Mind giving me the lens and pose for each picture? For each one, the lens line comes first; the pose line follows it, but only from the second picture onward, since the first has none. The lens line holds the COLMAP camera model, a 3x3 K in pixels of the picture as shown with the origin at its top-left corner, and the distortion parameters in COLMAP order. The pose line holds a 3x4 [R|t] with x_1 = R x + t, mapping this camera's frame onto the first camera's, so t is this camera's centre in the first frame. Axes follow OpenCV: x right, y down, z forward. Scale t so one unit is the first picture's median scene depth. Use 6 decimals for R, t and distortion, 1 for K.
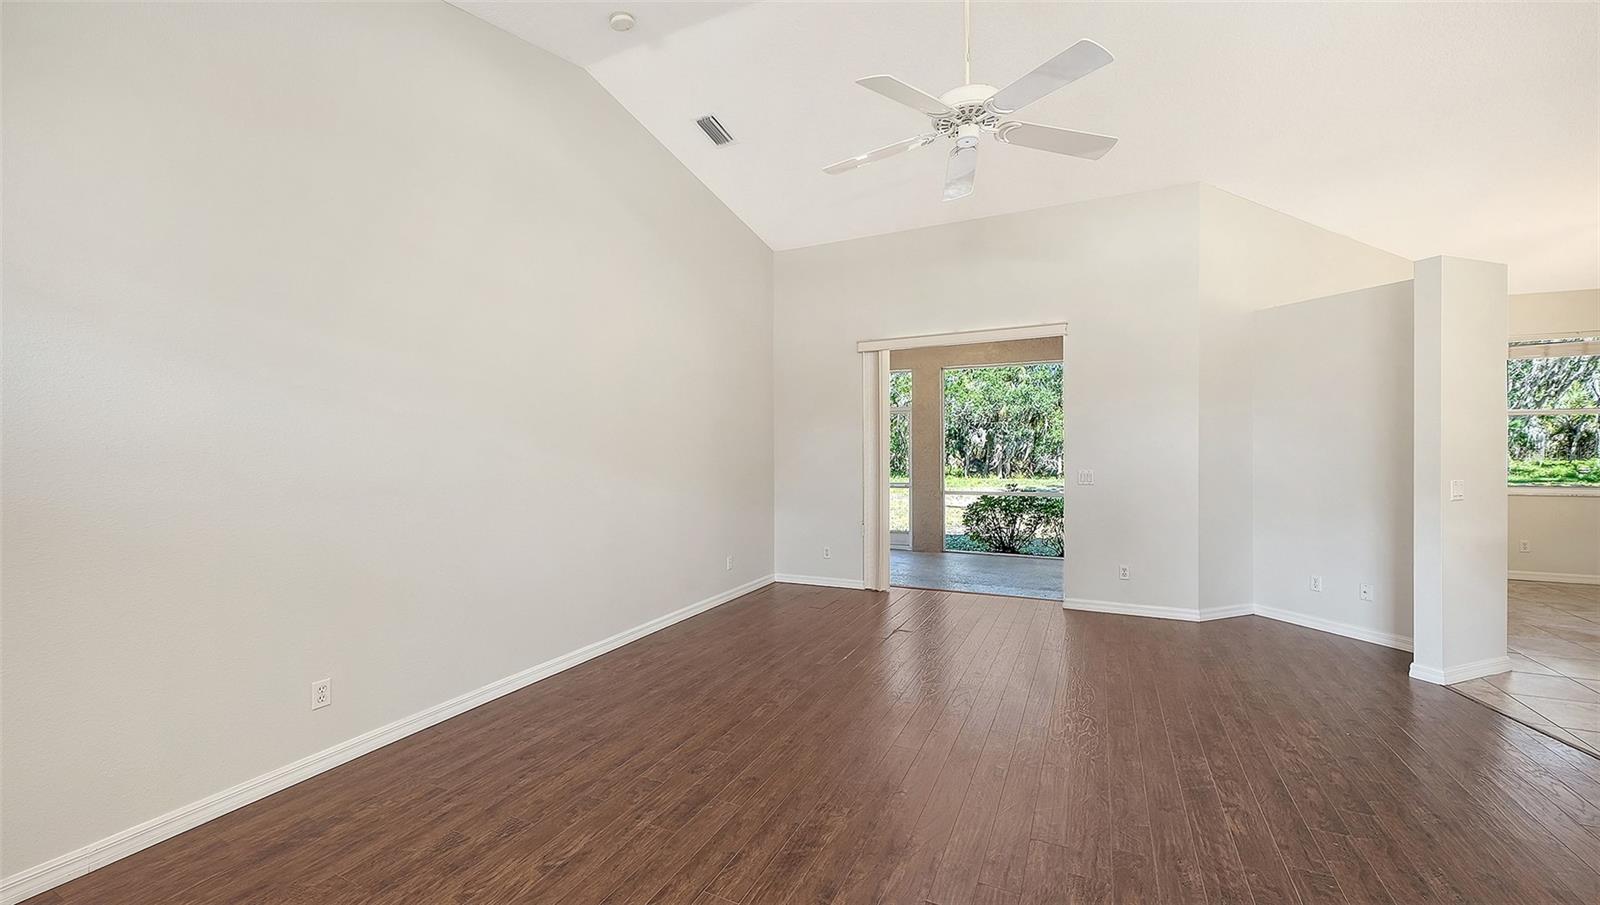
lens RADIAL K [[611.2, 0, 799.4], [0, 611.2, 448.2], [0, 0, 1]] dist [0.001559, -0.000628]
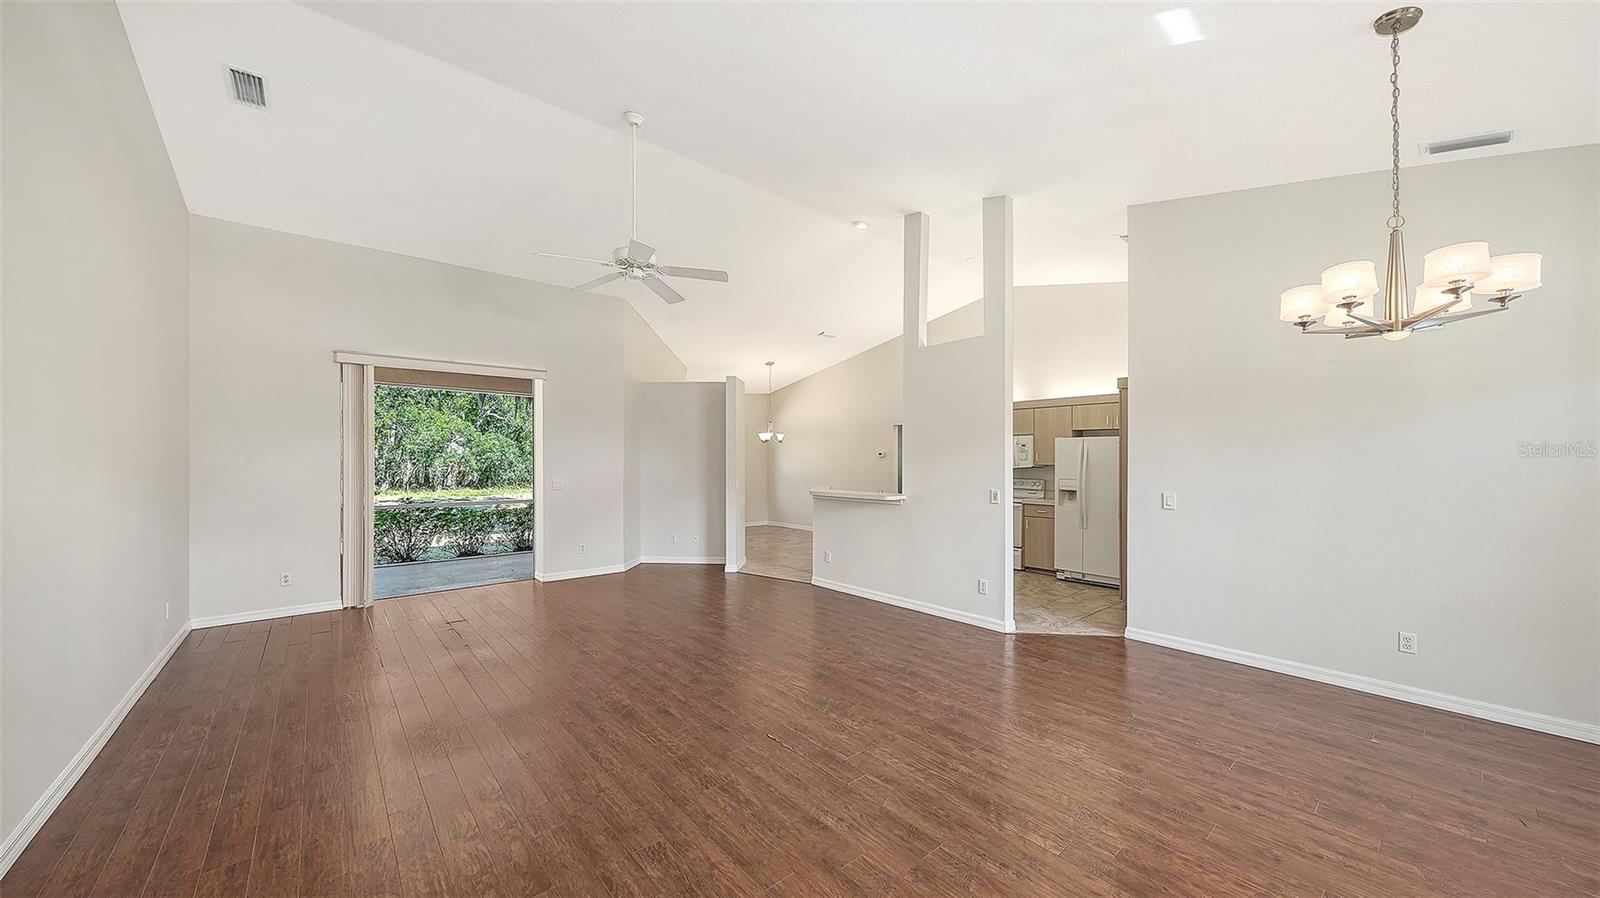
lens RADIAL K [[563.4, 0, 783.2], [0, 563.4, 456.3], [0, 0, 1]] dist [-0.000750, -0.000964]
pose [[0.423073, 0.018932, 0.905898, -0.428736], [-0.003887, 0.999810, -0.019079, 0.004652], [-0.906087, 0.004550, 0.423066, -0.003858]]
